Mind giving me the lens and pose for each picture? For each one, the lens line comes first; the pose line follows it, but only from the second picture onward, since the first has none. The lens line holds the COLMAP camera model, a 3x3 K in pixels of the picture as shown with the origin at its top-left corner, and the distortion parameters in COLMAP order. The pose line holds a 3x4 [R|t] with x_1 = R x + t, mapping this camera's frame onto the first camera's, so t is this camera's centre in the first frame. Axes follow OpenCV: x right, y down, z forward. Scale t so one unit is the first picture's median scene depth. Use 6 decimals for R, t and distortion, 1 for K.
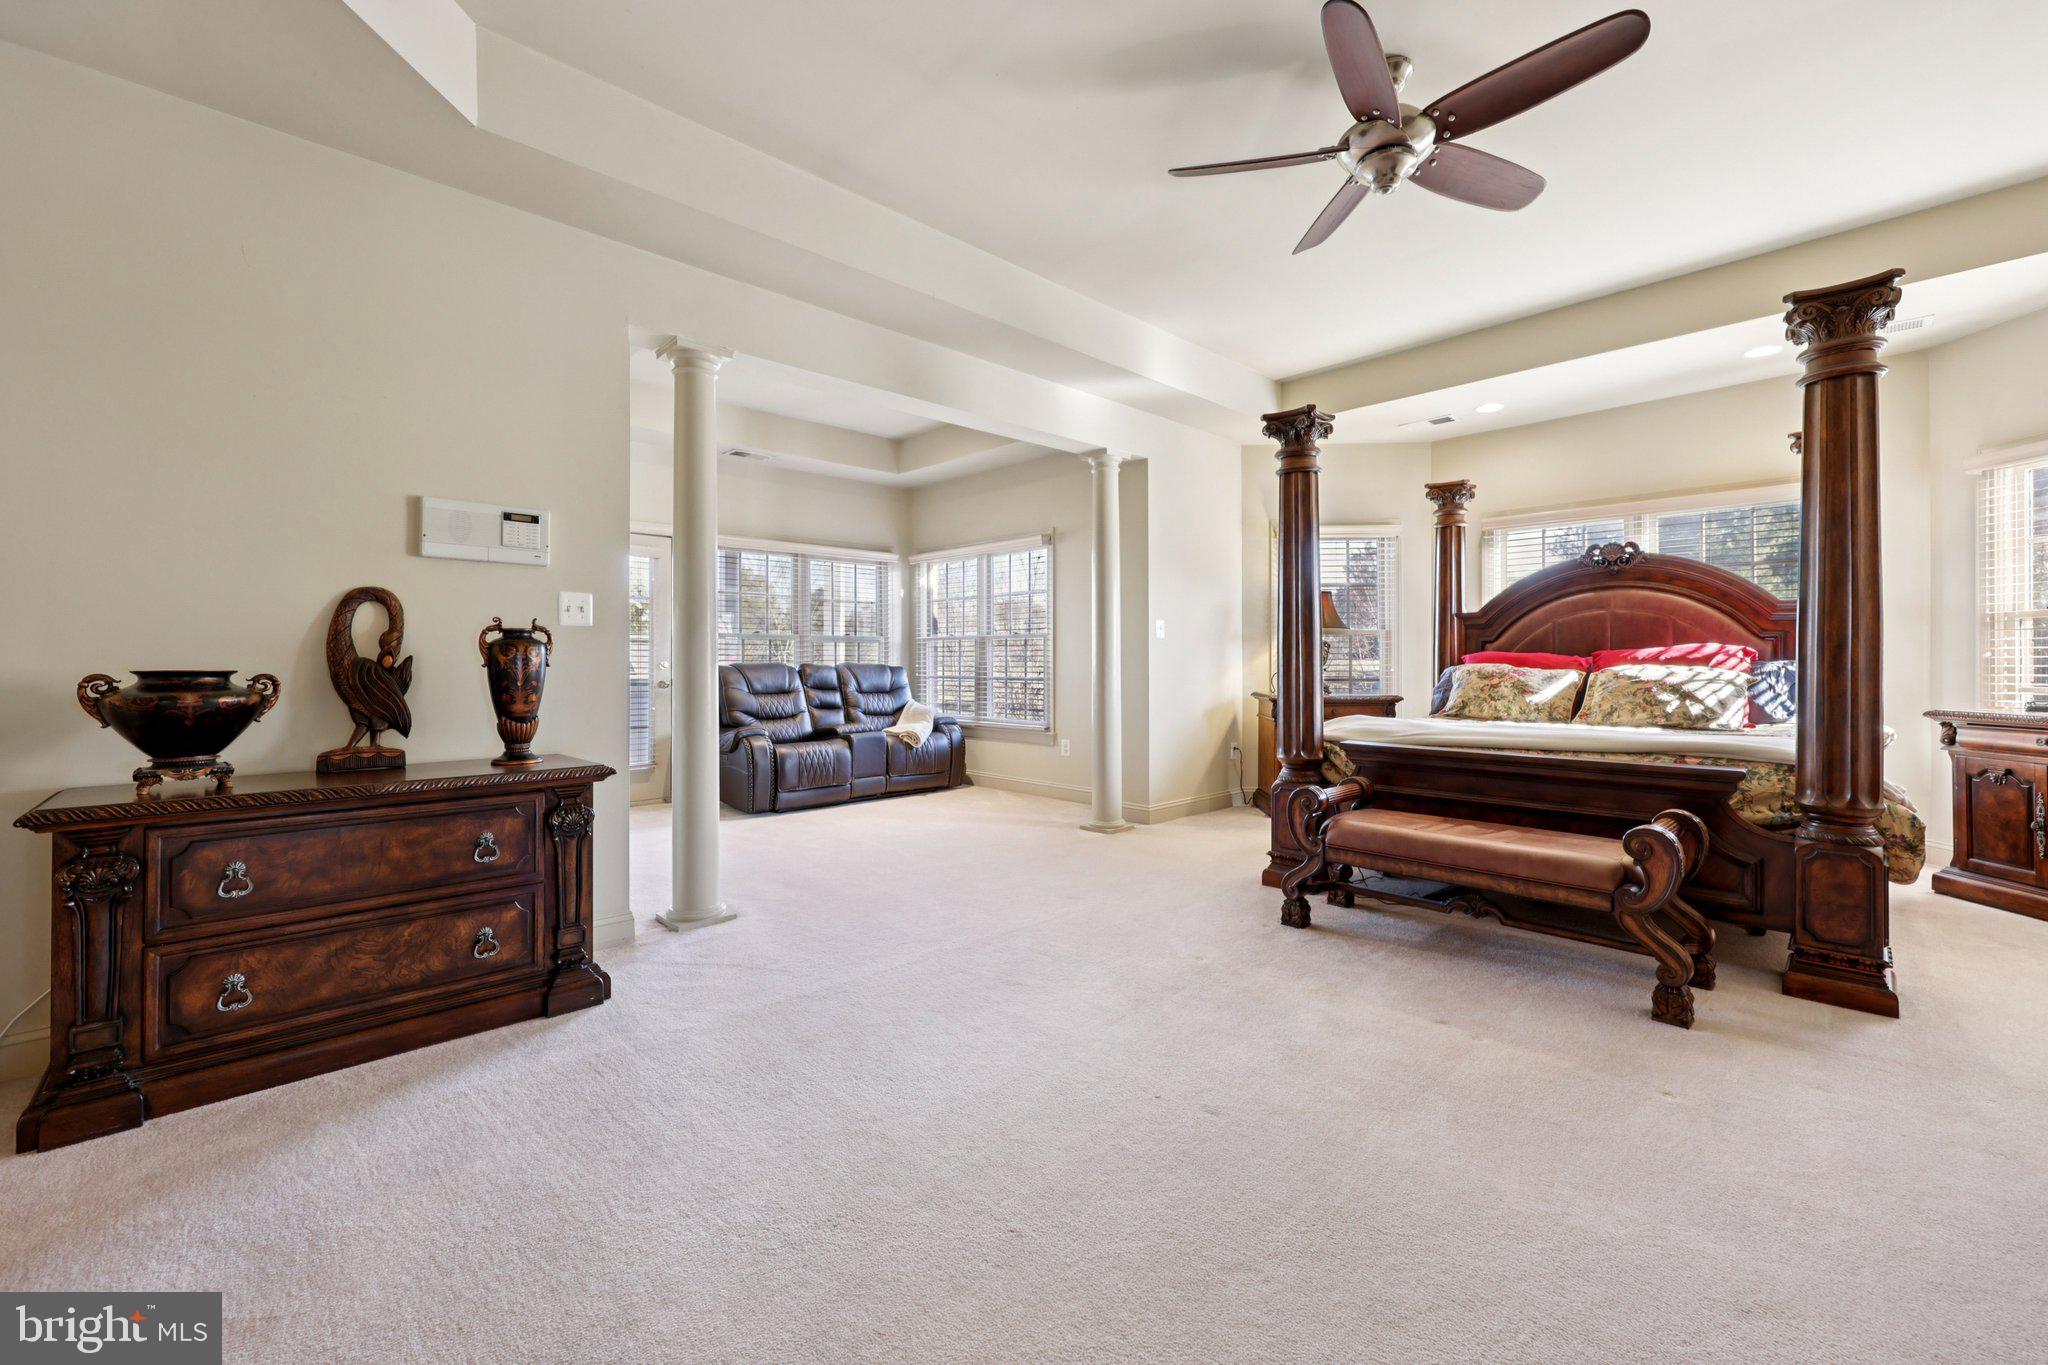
lens RADIAL K [[830.1, 0, 1031.8], [0, 830.1, 669.0], [0, 0, 1]] dist [0.000880, 0.000356]
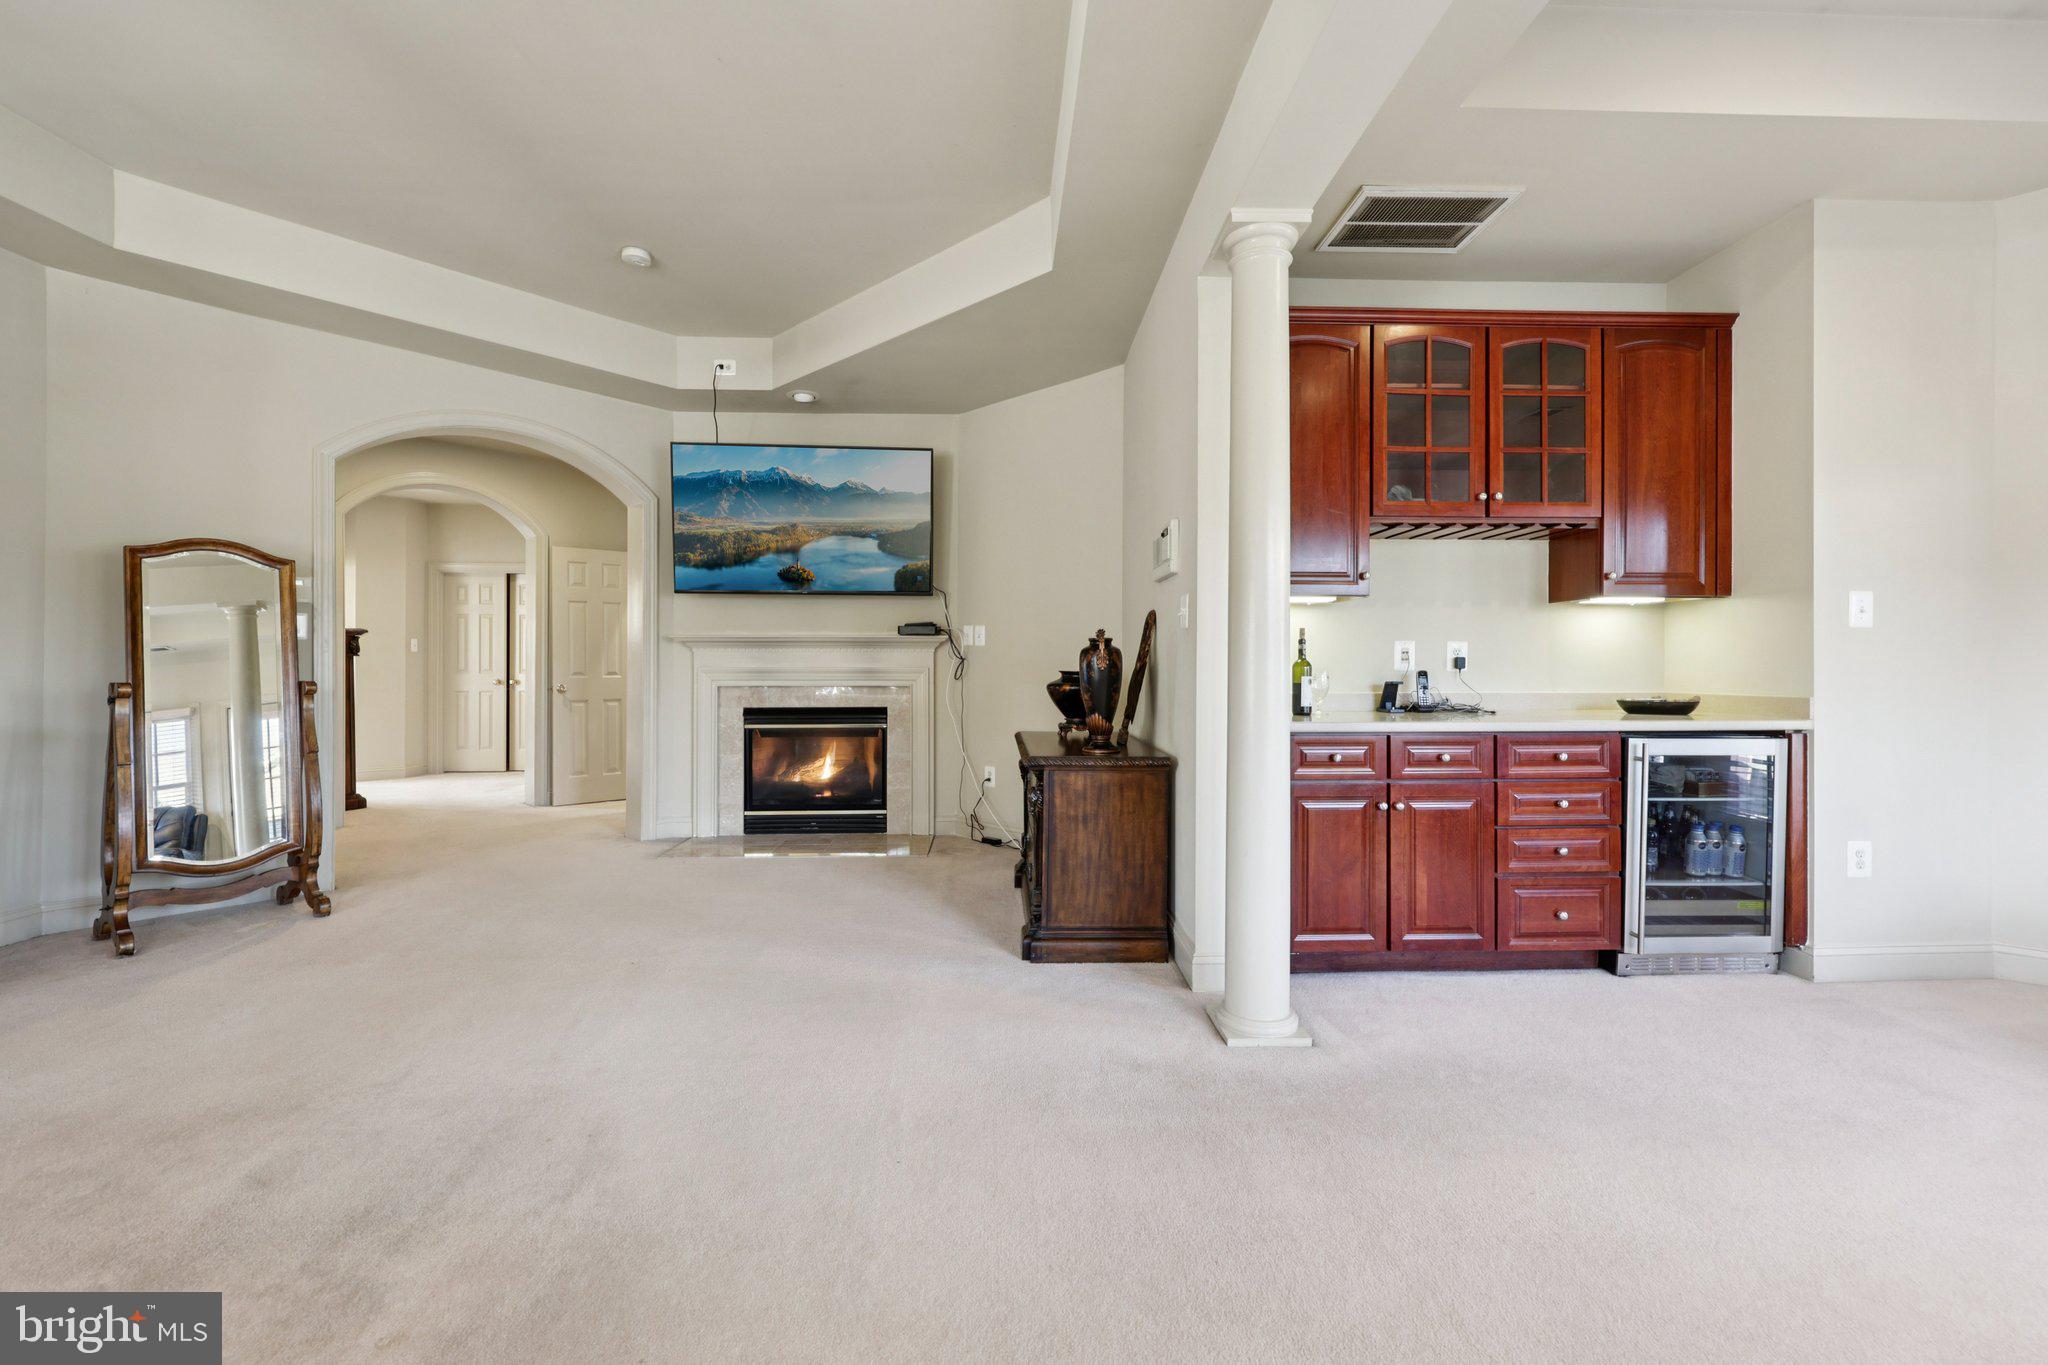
lens RADIAL K [[830.1, 0, 1024.6], [0, 830.1, 668.1], [0, 0, 1]] dist [0.000880, 0.000356]
pose [[-0.677617, 0.007232, -0.735379, 0.182411], [0.000134, 0.999953, 0.009710, -0.011599], [0.735415, 0.006481, -0.677586, 0.960815]]
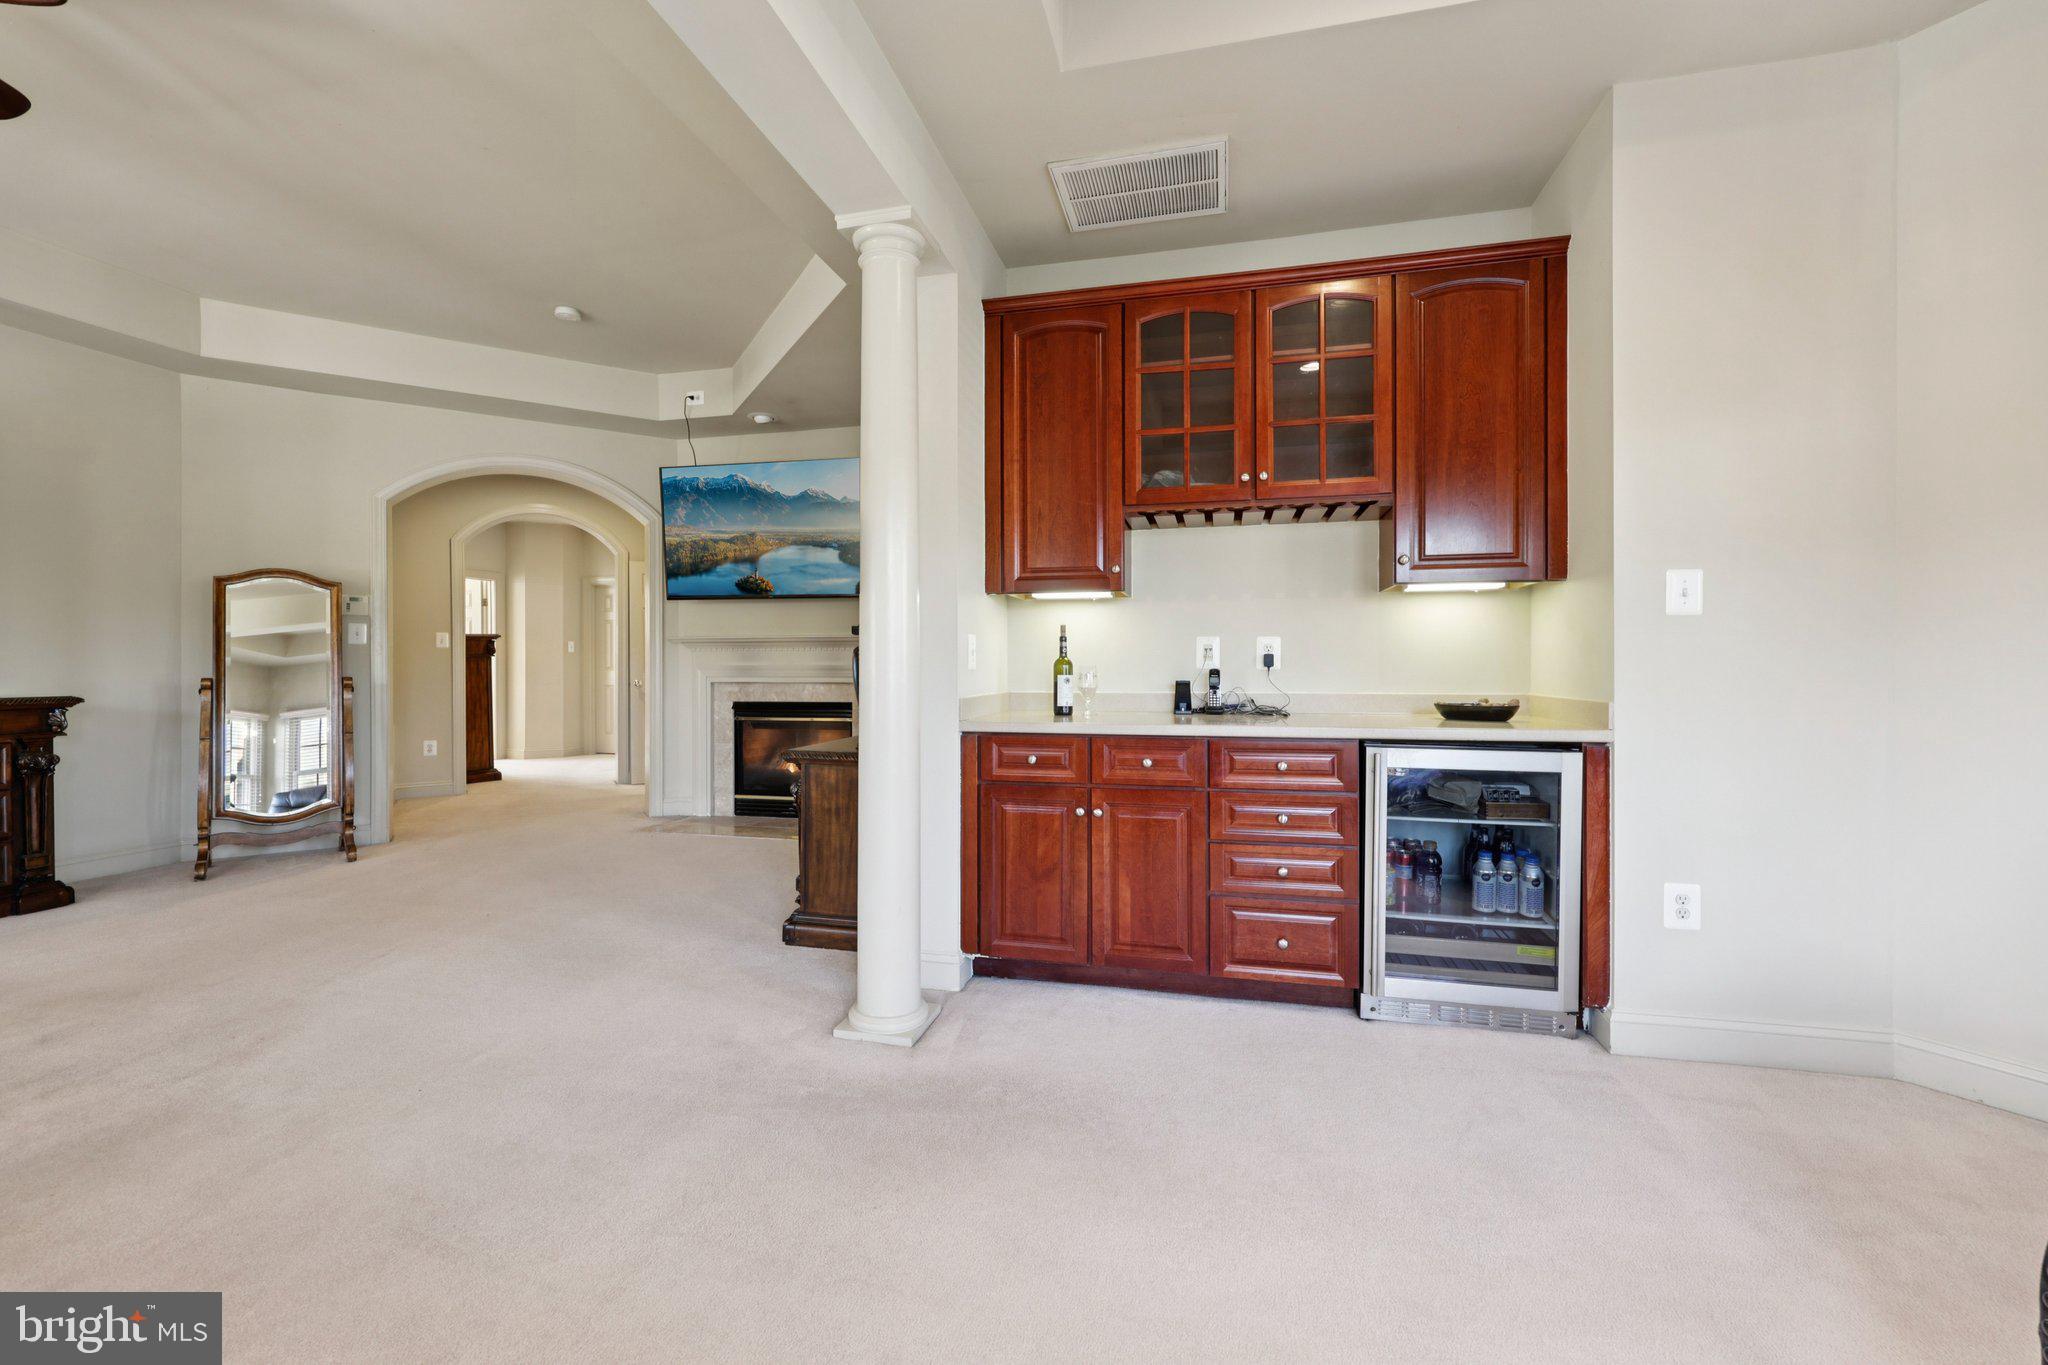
lens RADIAL K [[830.1, 0, 1022.2], [0, 830.1, 667.5], [0, 0, 1]] dist [0.000880, 0.000356]
pose [[-0.851175, 0.010833, -0.524769, -0.093148], [0.004557, 0.999902, 0.013251, -0.012998], [0.524861, 0.008887, -0.851141, 1.202752]]
